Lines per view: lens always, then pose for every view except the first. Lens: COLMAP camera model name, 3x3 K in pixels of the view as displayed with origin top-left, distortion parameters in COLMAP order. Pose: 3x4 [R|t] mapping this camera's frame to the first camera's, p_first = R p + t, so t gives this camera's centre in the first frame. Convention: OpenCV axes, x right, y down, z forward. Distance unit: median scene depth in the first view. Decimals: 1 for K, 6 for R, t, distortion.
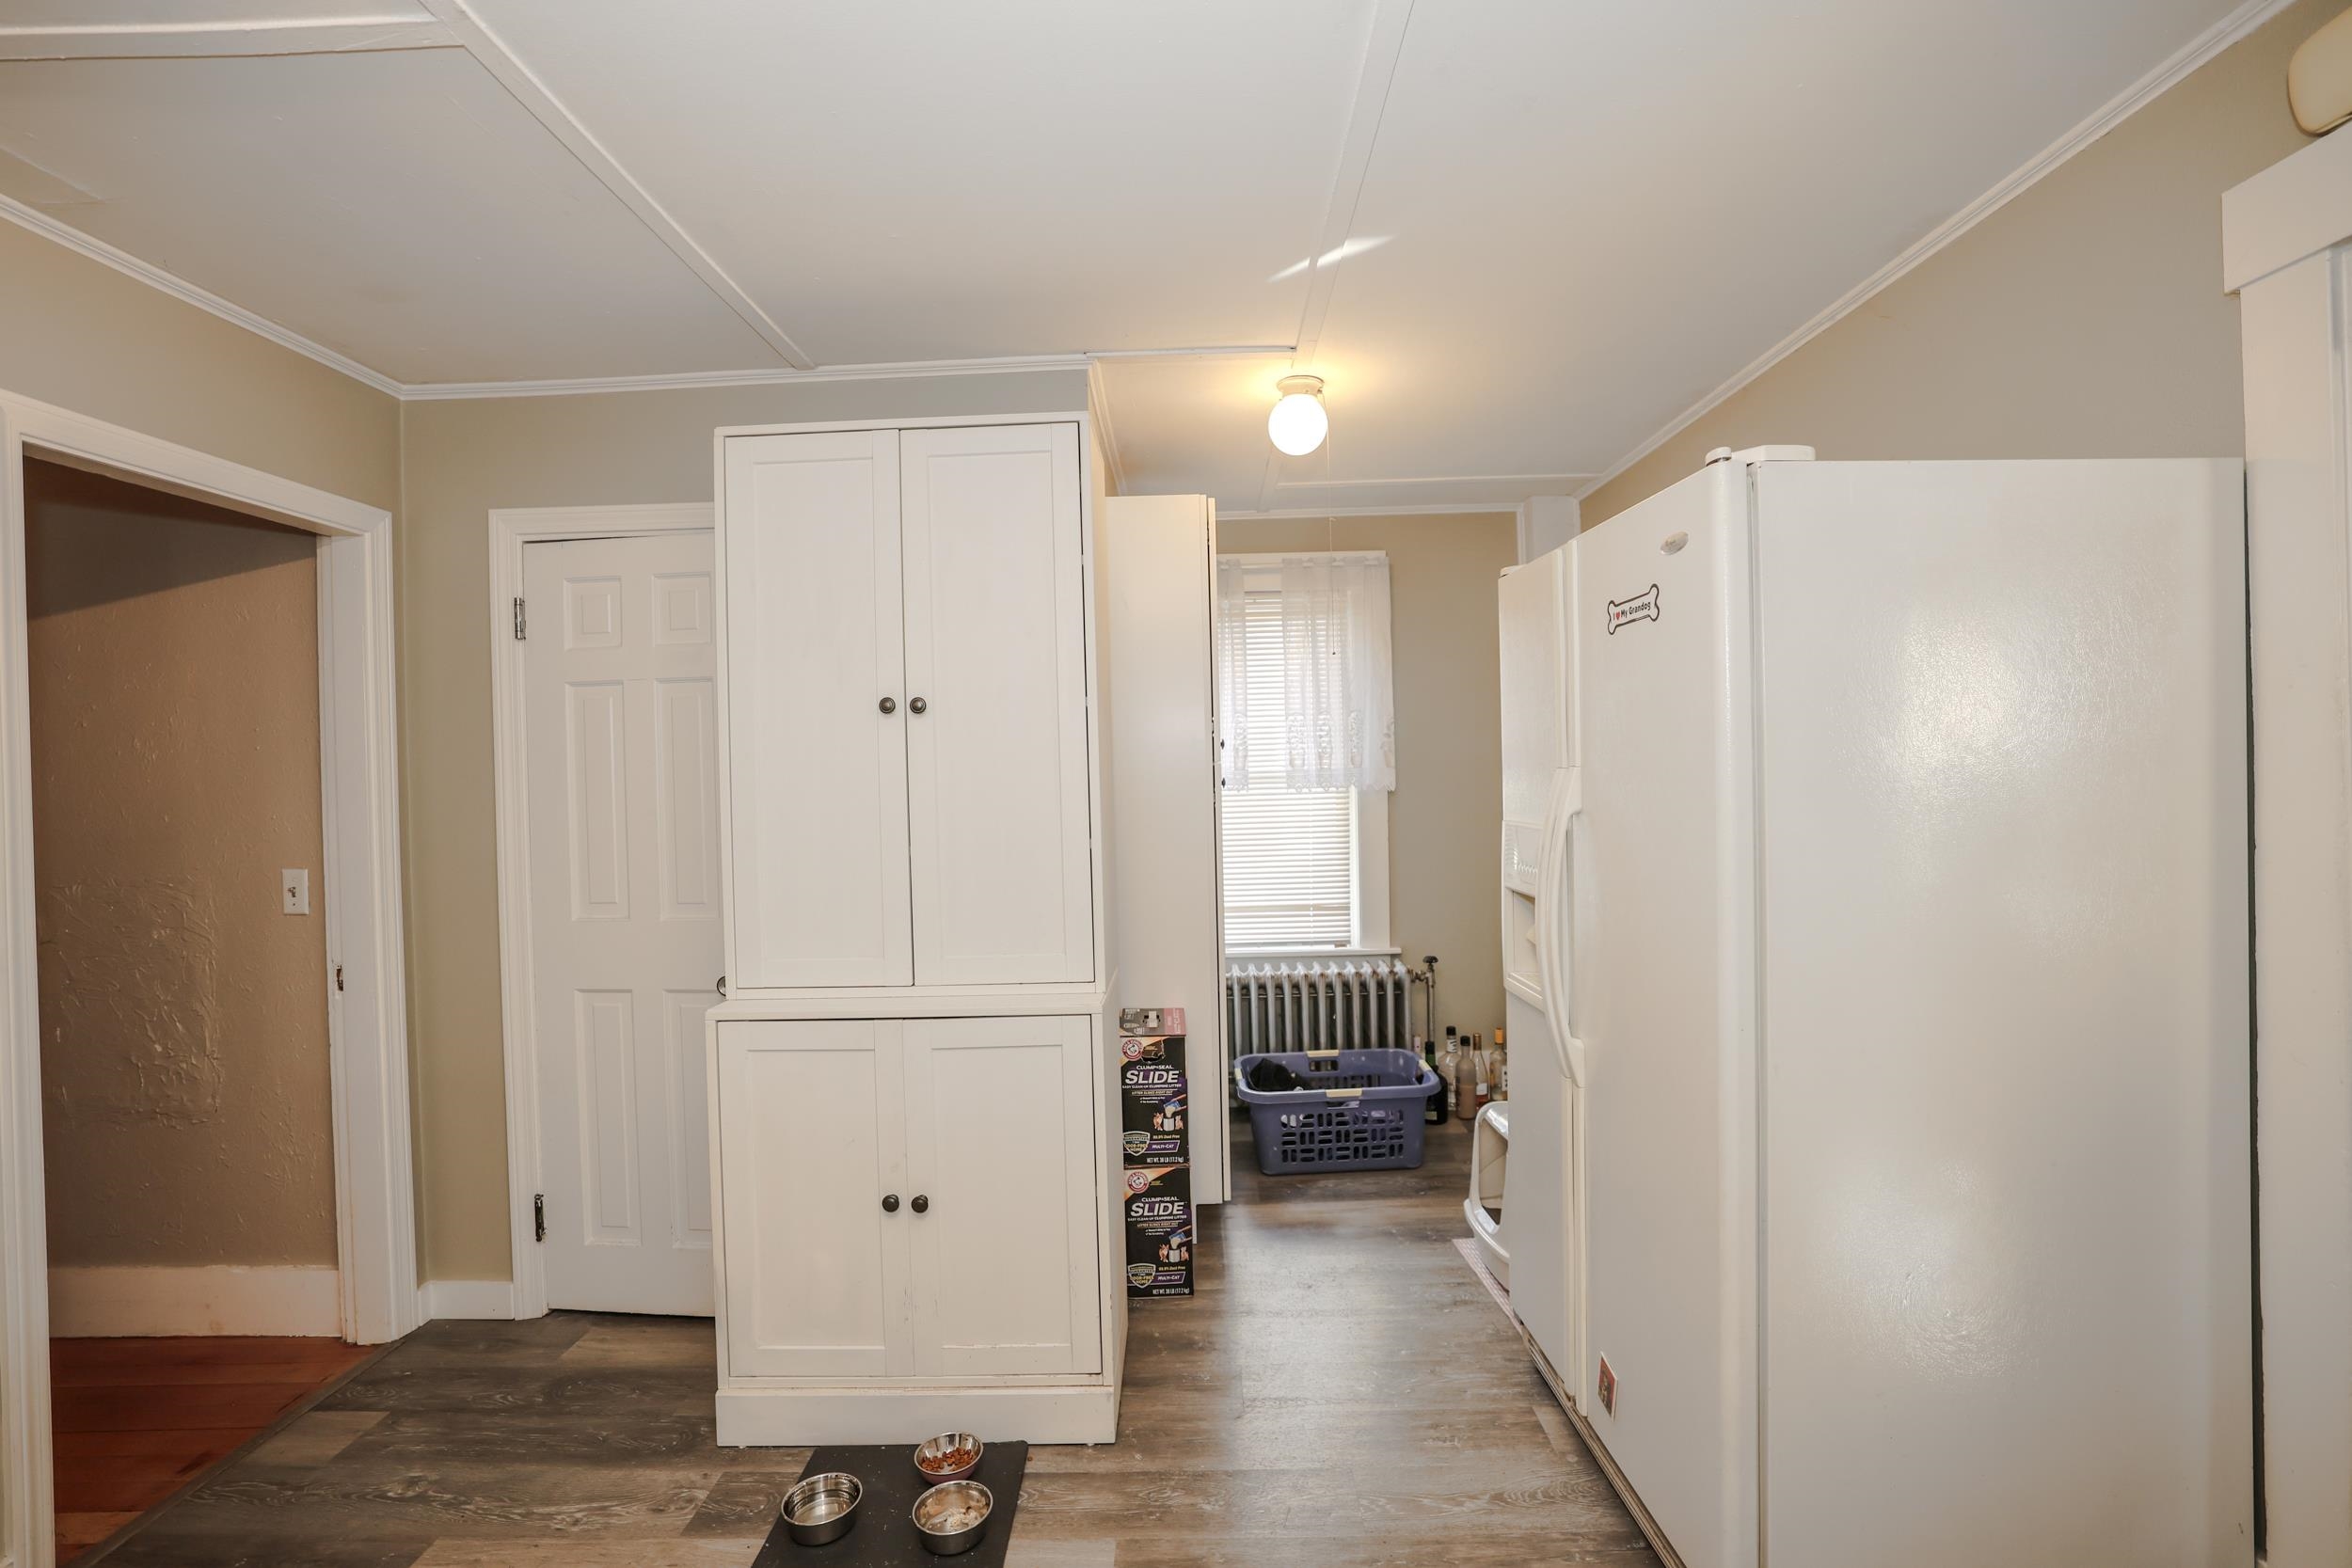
lens RADIAL K [[1024.4, 0, 1164.1], [0, 1024.4, 782.0], [0, 0, 1]] dist [-0.022802, 0.006821]
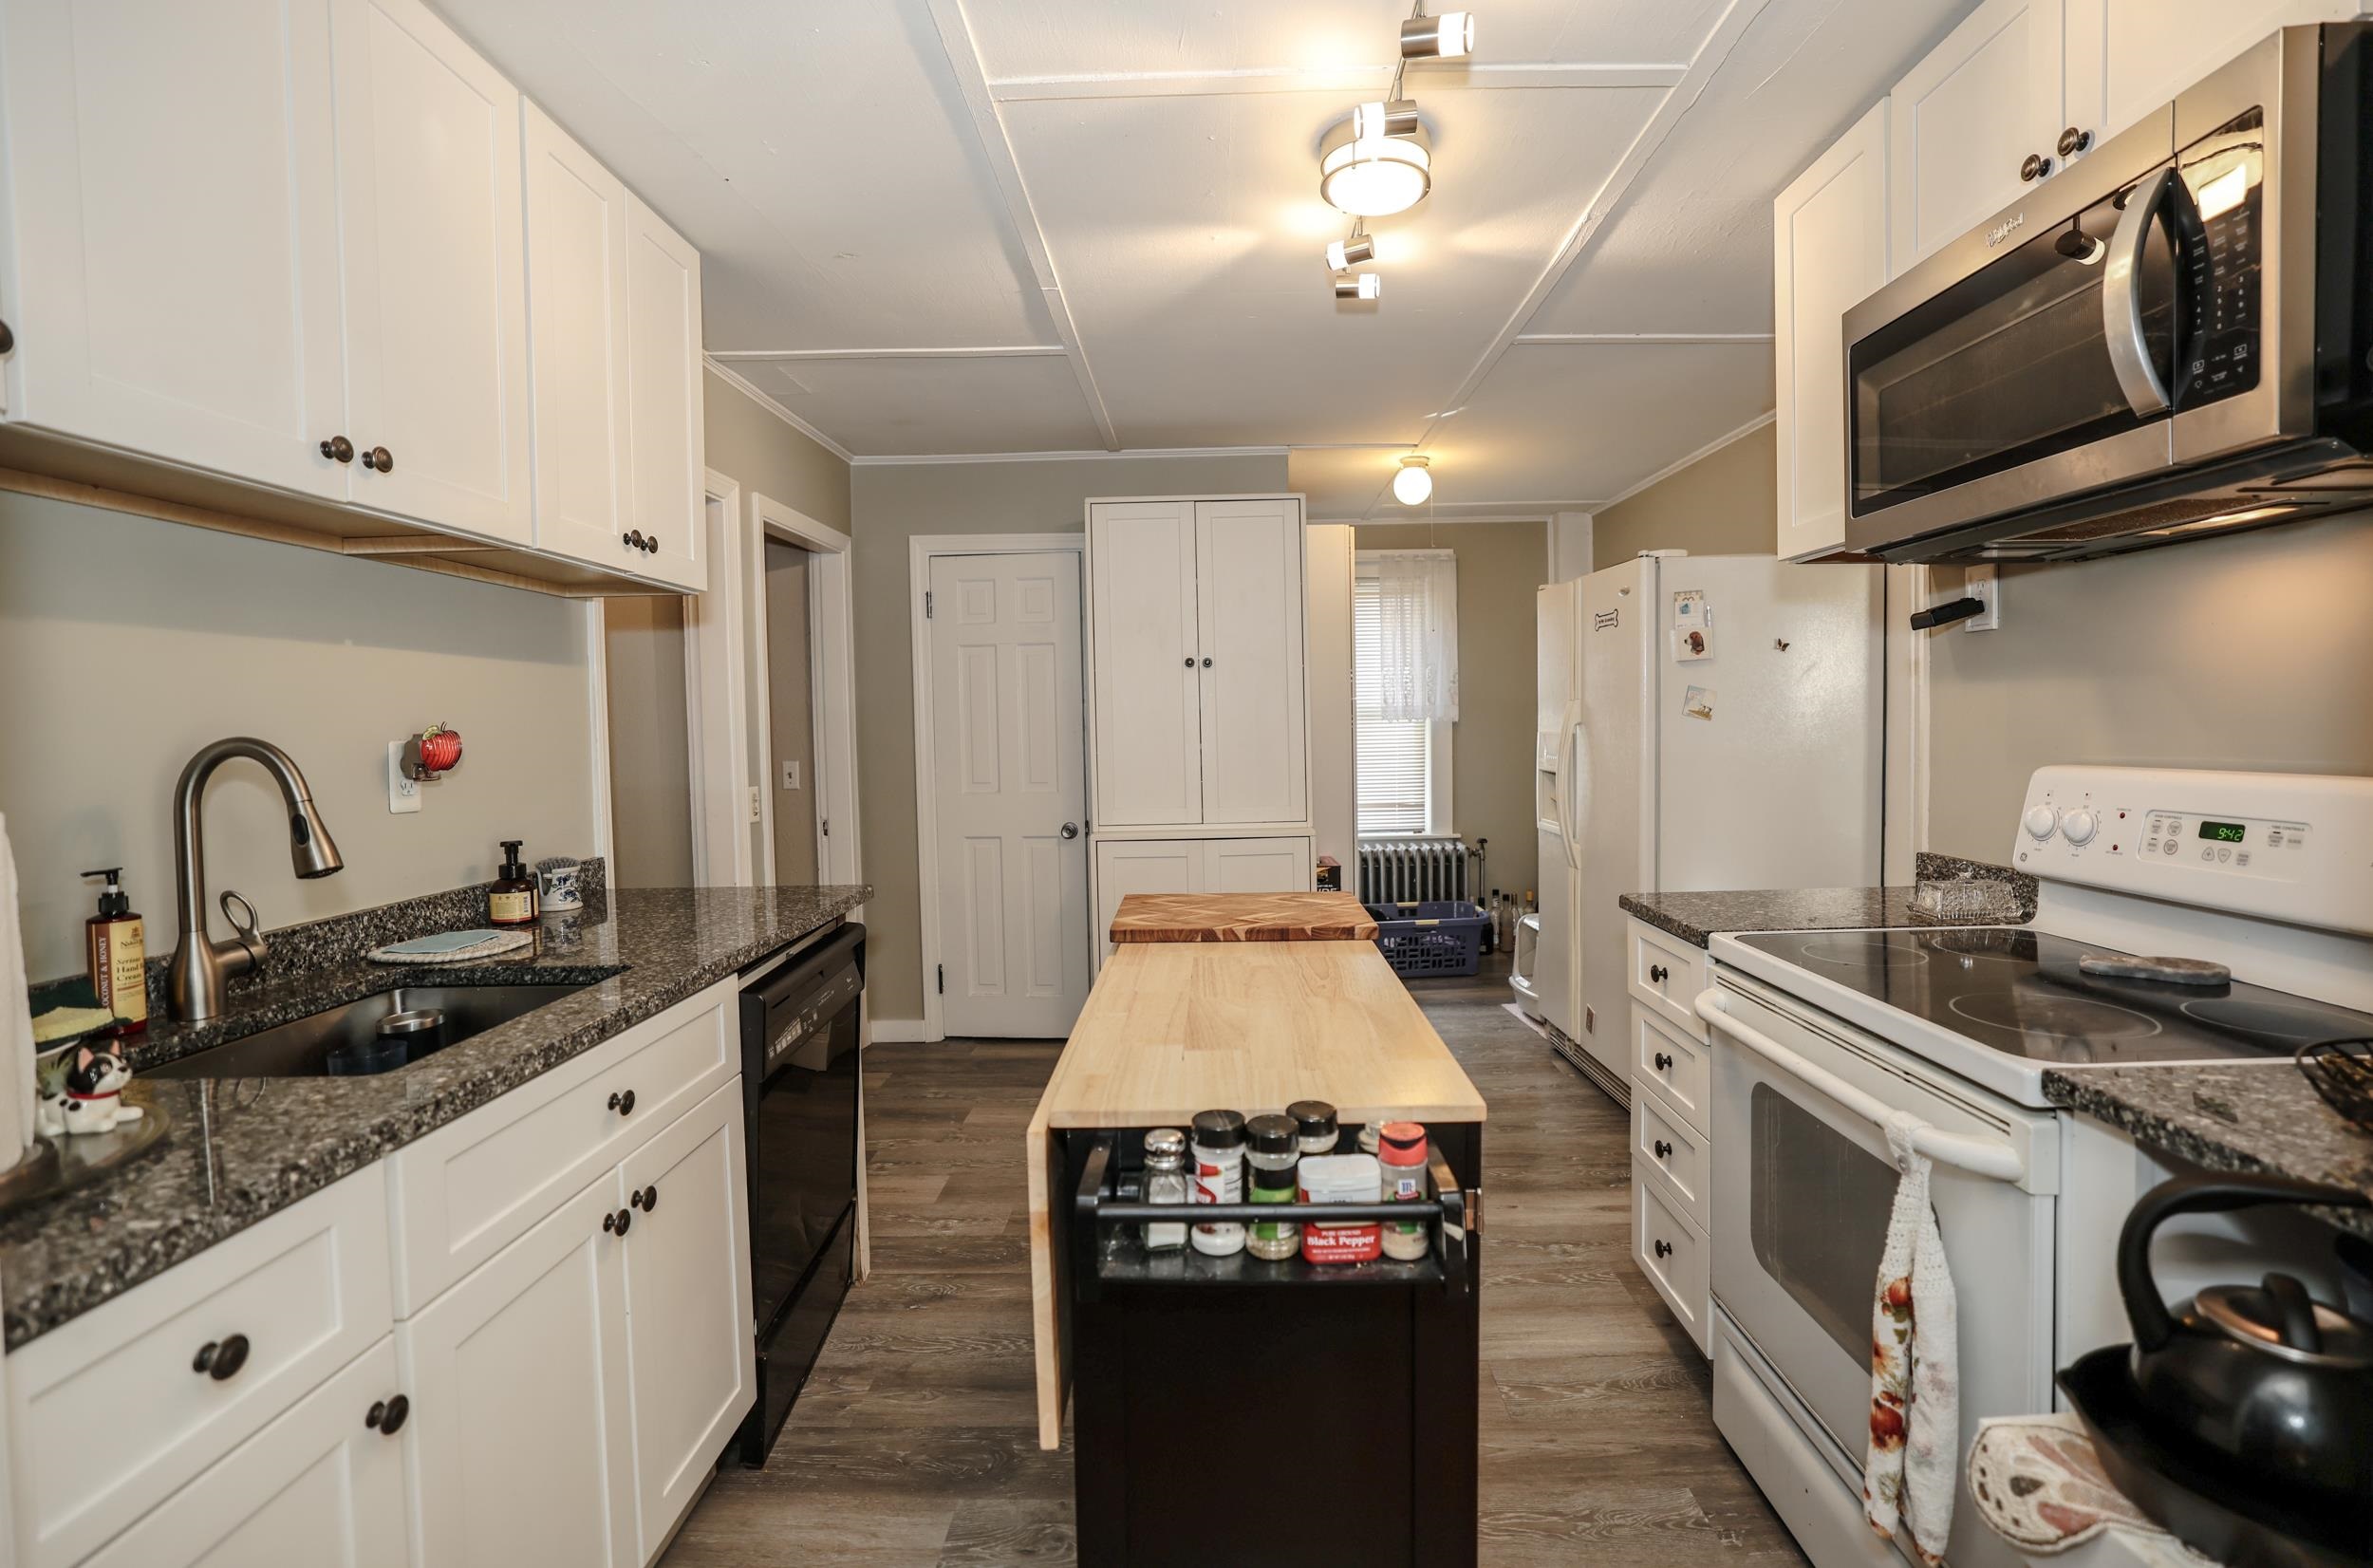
lens RADIAL K [[1098.5, 0, 1196.5], [0, 1098.5, 765.6], [0, 0, 1]] dist [-0.002352, -0.000062]
pose [[0.999534, 0.004439, 0.030202, -0.198105], [-0.005384, 0.999497, 0.031257, 0.026522], [-0.030048, -0.031405, 0.999055, -0.551316]]
